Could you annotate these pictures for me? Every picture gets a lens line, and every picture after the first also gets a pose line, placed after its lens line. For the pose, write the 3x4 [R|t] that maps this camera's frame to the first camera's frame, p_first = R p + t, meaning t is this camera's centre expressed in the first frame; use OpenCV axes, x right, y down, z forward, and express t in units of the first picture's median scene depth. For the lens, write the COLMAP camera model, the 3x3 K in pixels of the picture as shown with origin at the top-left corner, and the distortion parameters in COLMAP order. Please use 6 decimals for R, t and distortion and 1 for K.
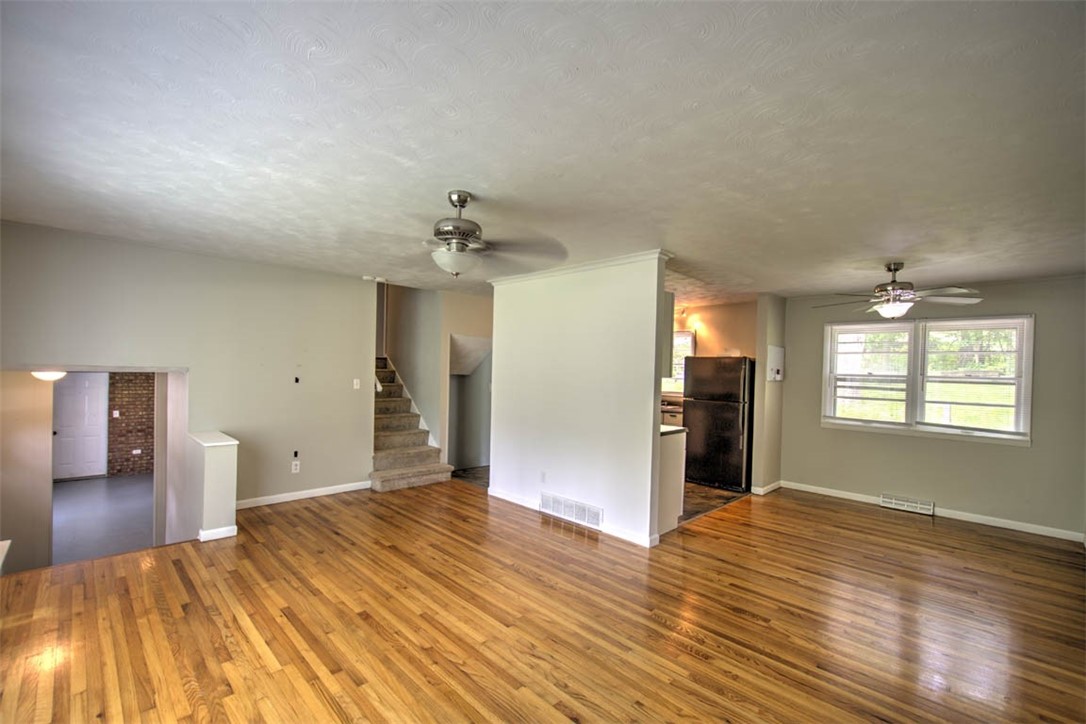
lens RADIAL K [[459.6, 0, 546.9], [0, 459.6, 375.8], [0, 0, 1]] dist [0.001027, 0.000030]
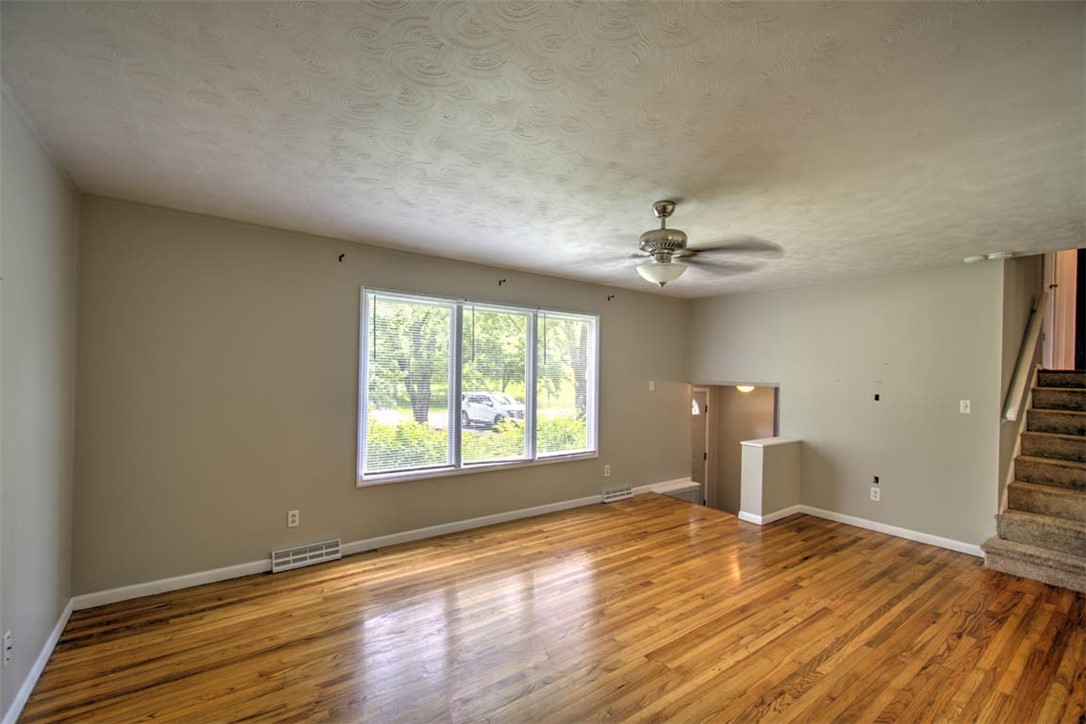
lens RADIAL K [[466.7, 0, 544.4], [0, 466.7, 368.8], [0, 0, 1]] dist [0.003498, 0.000149]
pose [[-0.153423, -0.036642, -0.987481, 0.717199], [-0.035499, 0.998872, -0.031549, 0.007040], [0.987523, 0.030215, -0.154550, 0.749643]]
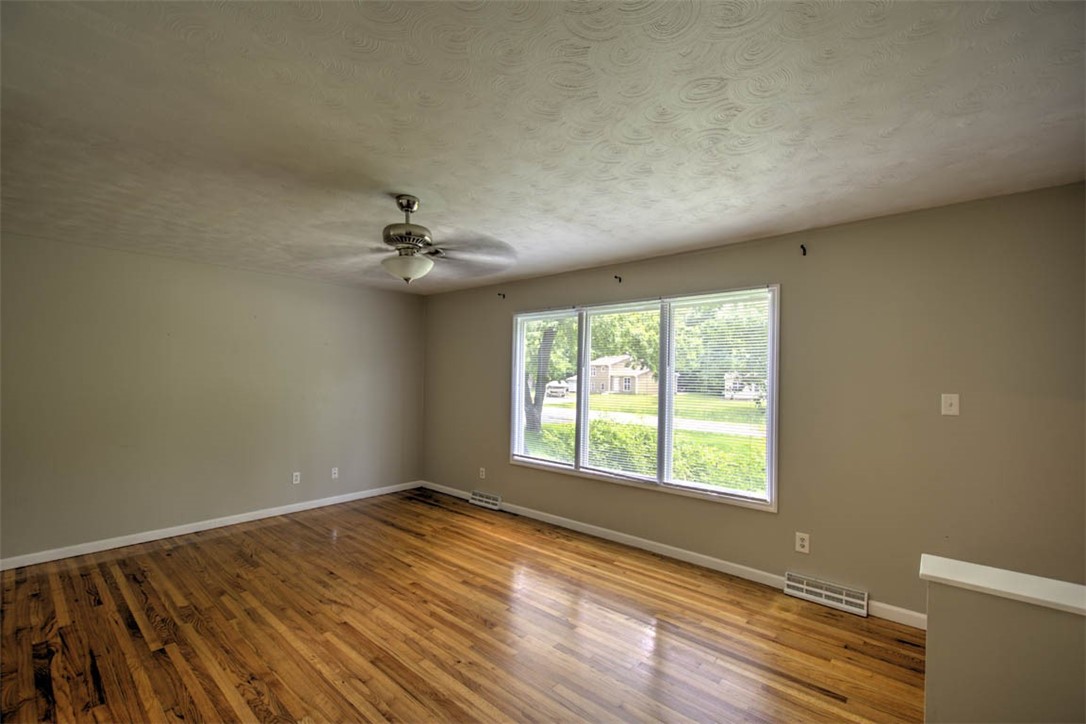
lens RADIAL K [[472.4, 0, 540.2], [0, 472.4, 364.2], [0, 0, 1]] dist [-0.000164, -0.000219]
pose [[-0.997864, -0.040701, -0.051100, -0.356555], [-0.039996, 0.999091, -0.014742, -0.026980], [0.051654, -0.012667, -0.998585, 1.683182]]
